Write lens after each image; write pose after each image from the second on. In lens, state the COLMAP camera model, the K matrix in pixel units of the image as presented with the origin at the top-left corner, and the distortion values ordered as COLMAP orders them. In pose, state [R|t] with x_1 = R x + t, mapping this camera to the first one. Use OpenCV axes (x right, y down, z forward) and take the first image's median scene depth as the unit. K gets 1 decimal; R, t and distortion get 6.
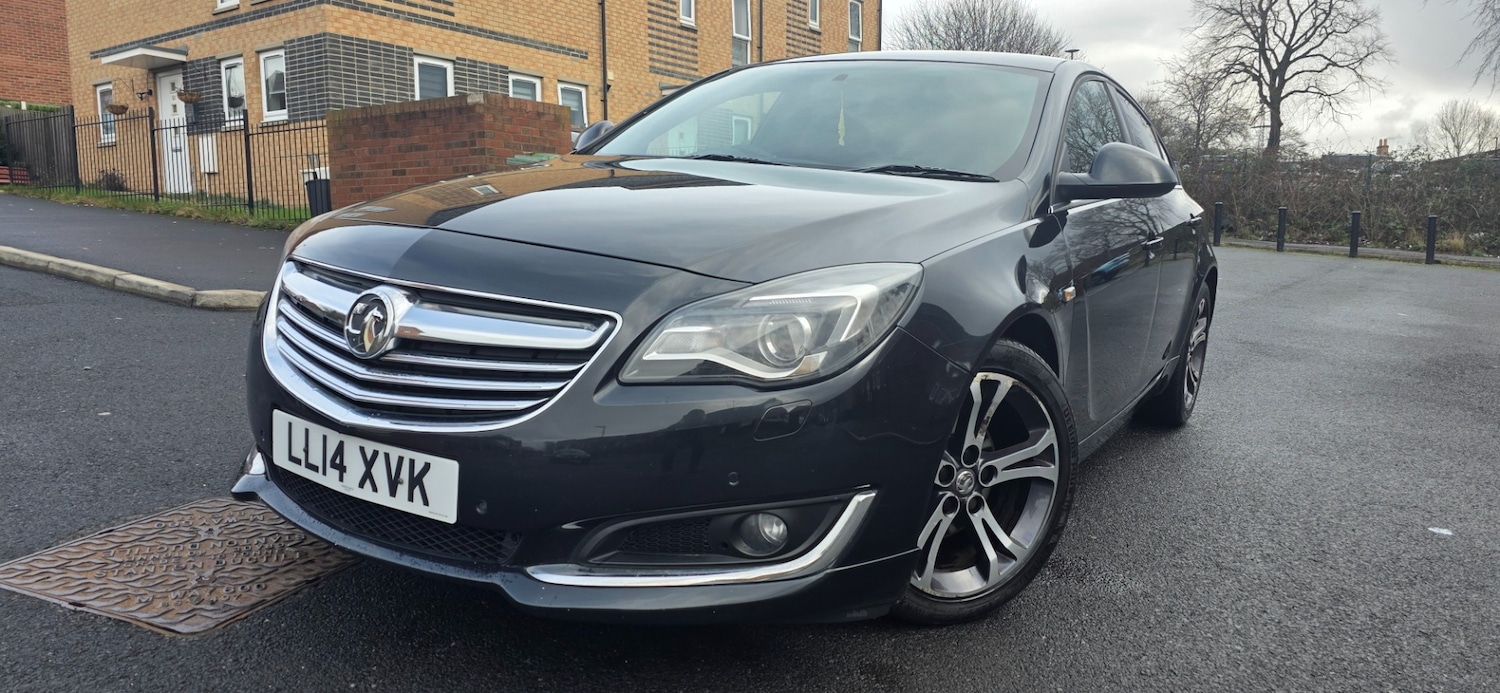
lens RADIAL K [[1015.2, 0, 726.5], [0, 1015.2, 344.0], [0, 0, 1]] dist [0.080015, -0.080835]
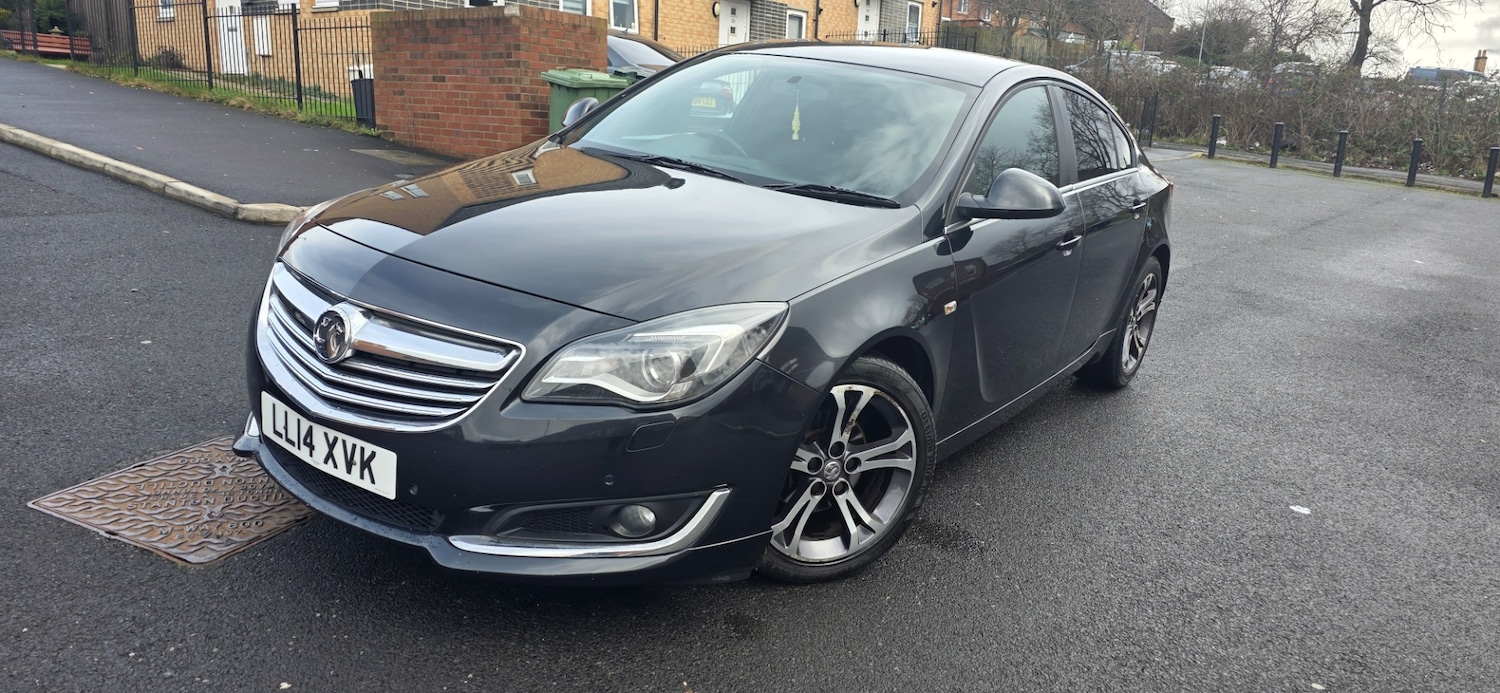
lens RADIAL K [[1014.9, 0, 750.0], [0, 1014.9, 346.5], [0, 0, 1]] dist [0.082477, -0.087687]
pose [[0.998327, 0.049990, -0.029043, 0.138649], [-0.046467, 0.992691, 0.111384, -0.119622], [0.034399, -0.109848, 0.993353, -0.159059]]
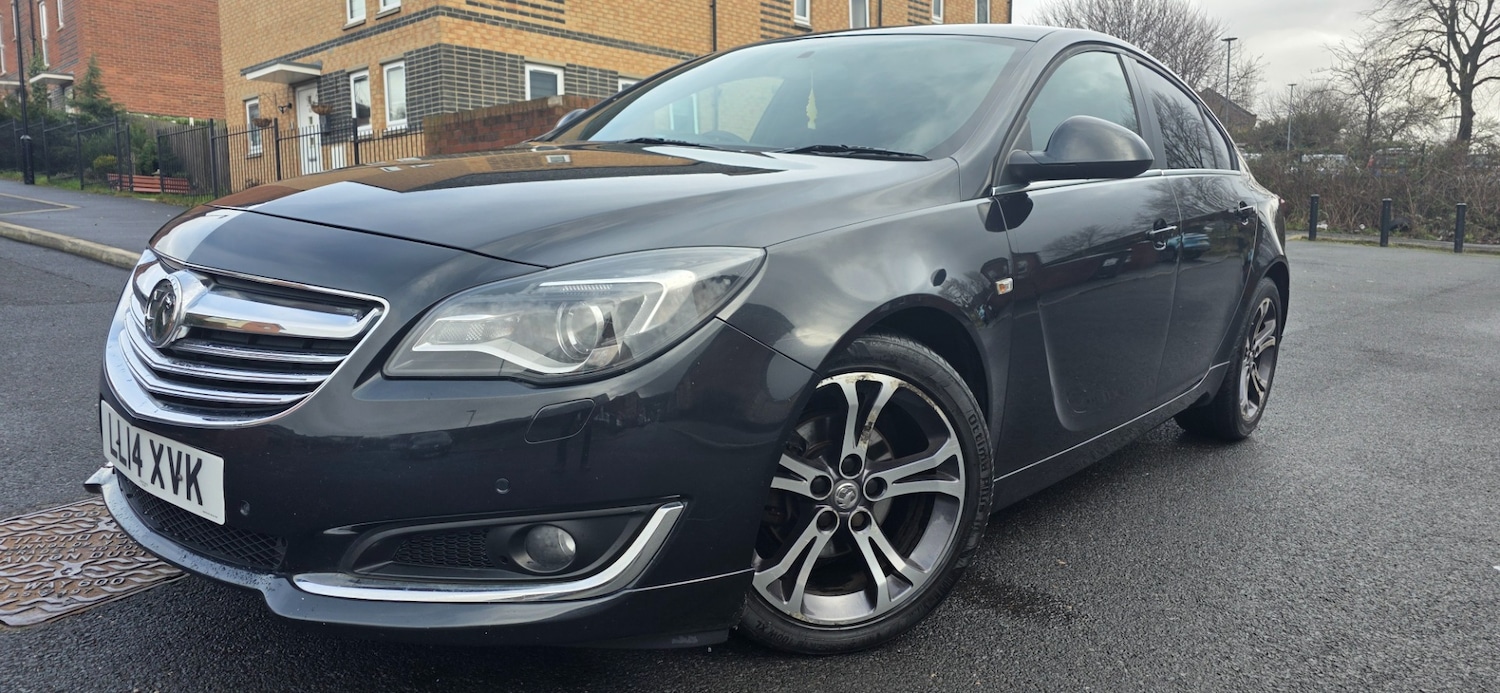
lens RADIAL K [[1020.2, 0, 719.7], [0, 1020.2, 348.0], [0, 0, 1]] dist [0.065491, -0.062454]
pose [[0.990357, 0.009970, -0.138183, 0.208290], [-0.010087, 0.999949, -0.000147, 0.006876], [0.138174, 0.001539, 0.990407, 0.088029]]
